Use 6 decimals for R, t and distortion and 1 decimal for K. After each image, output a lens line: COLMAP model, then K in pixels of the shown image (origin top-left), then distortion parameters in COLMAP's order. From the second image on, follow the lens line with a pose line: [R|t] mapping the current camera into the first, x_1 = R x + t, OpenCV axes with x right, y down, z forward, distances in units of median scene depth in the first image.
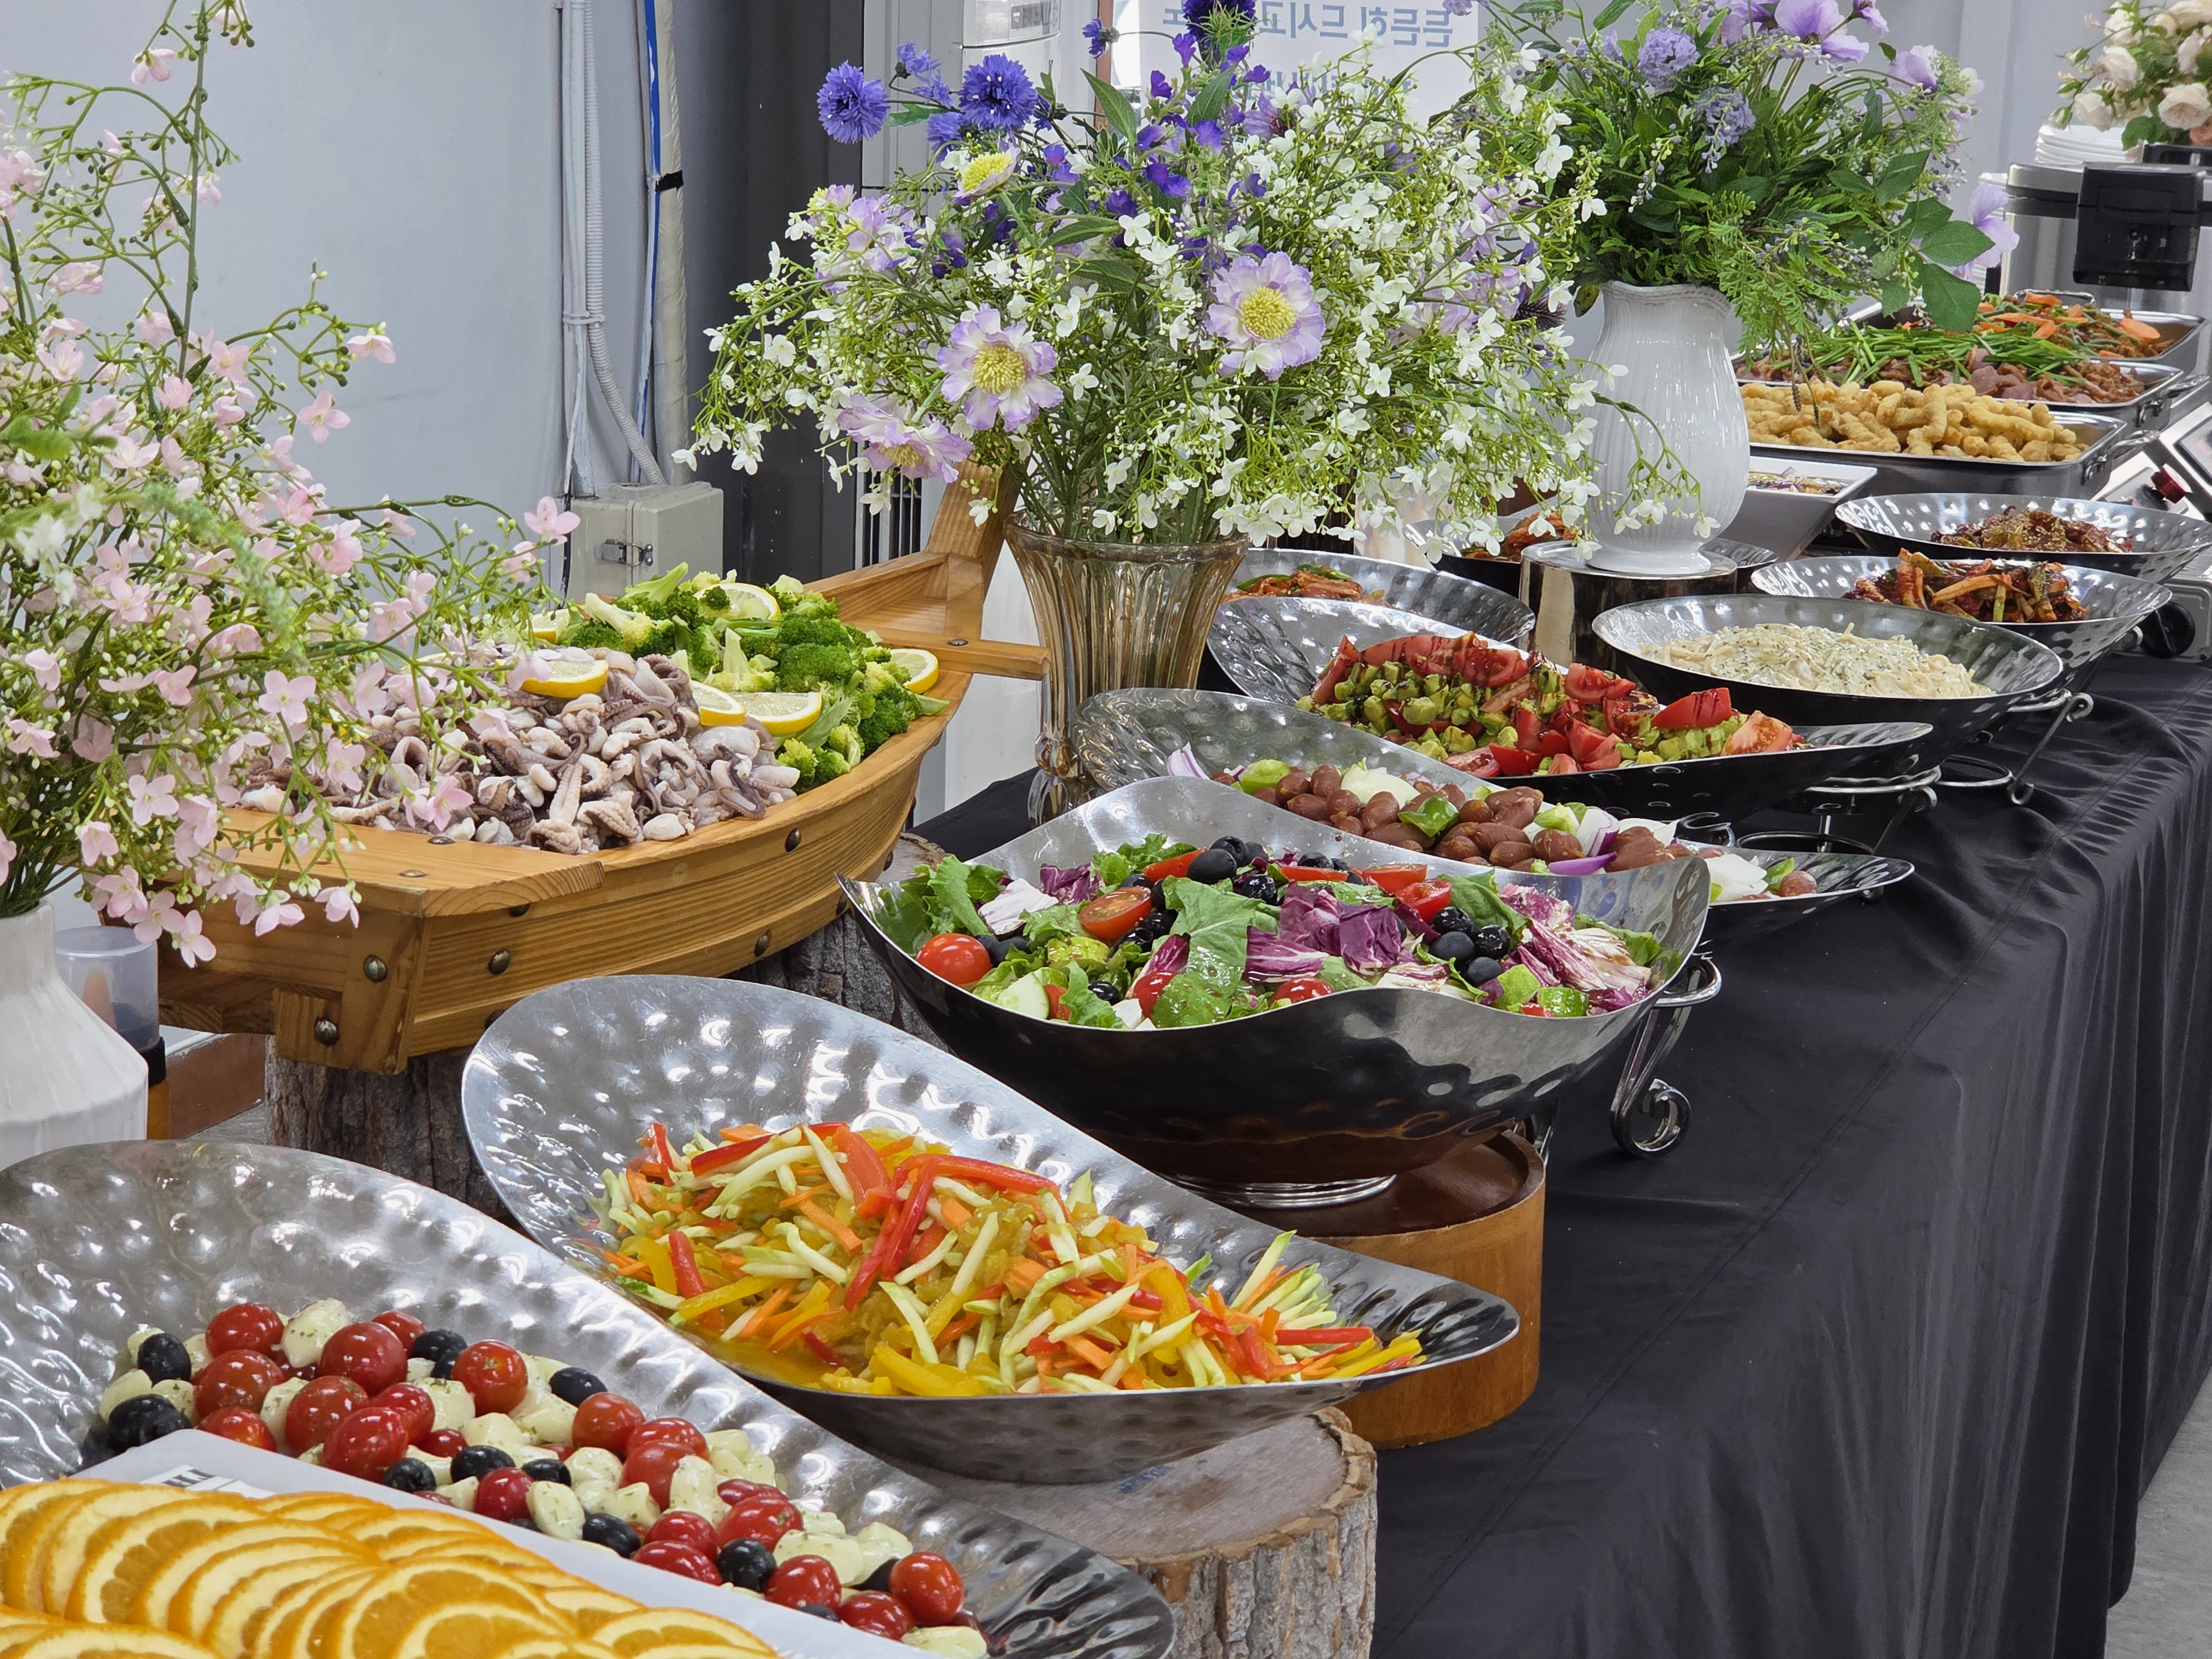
lens RADIAL K [[4402.5, 0, 1105.4], [0, 4402.5, 829.4], [0, 0, 1]] dist [-0.031656, 0.000000]
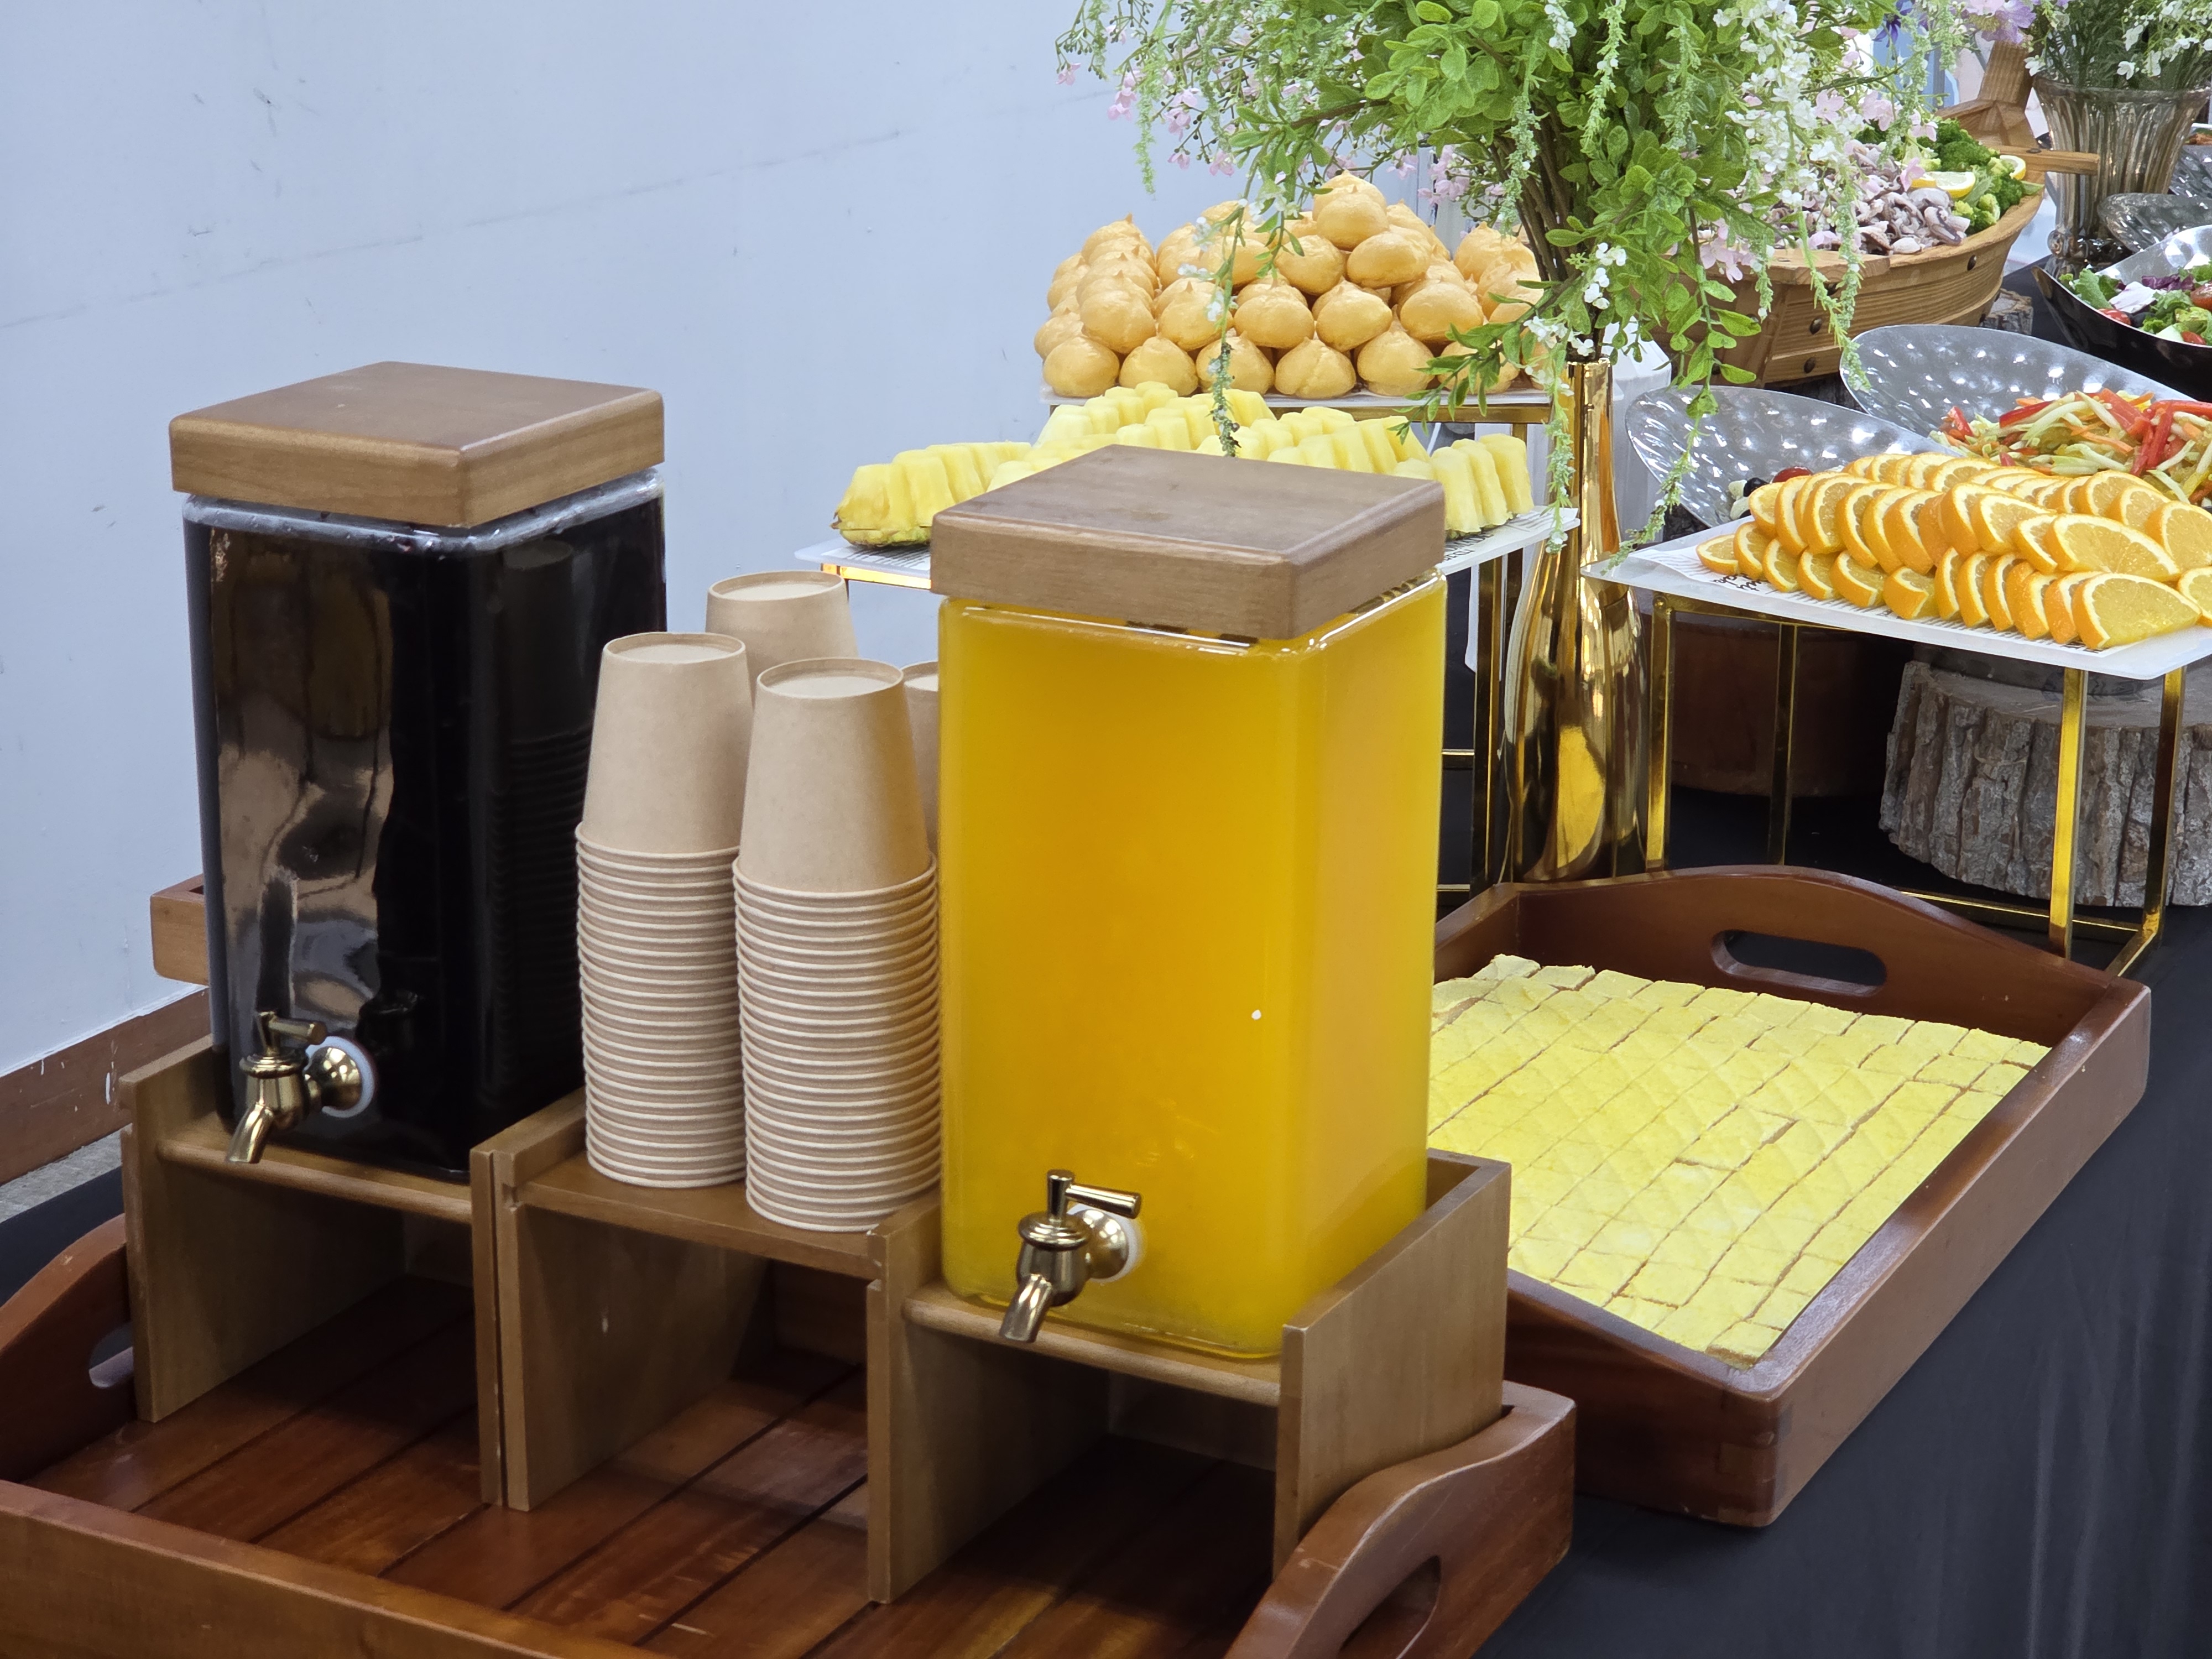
lens RADIAL K [[4402.5, 0, 1106.5], [0, 4402.5, 830.4], [0, 0, 1]] dist [-0.031656, 0.000000]
pose [[0.994566, 0.000292, -0.104111, -0.213695], [0.004905, 0.998754, 0.049655, 0.122898], [0.103996, -0.049896, 0.993325, -0.543513]]
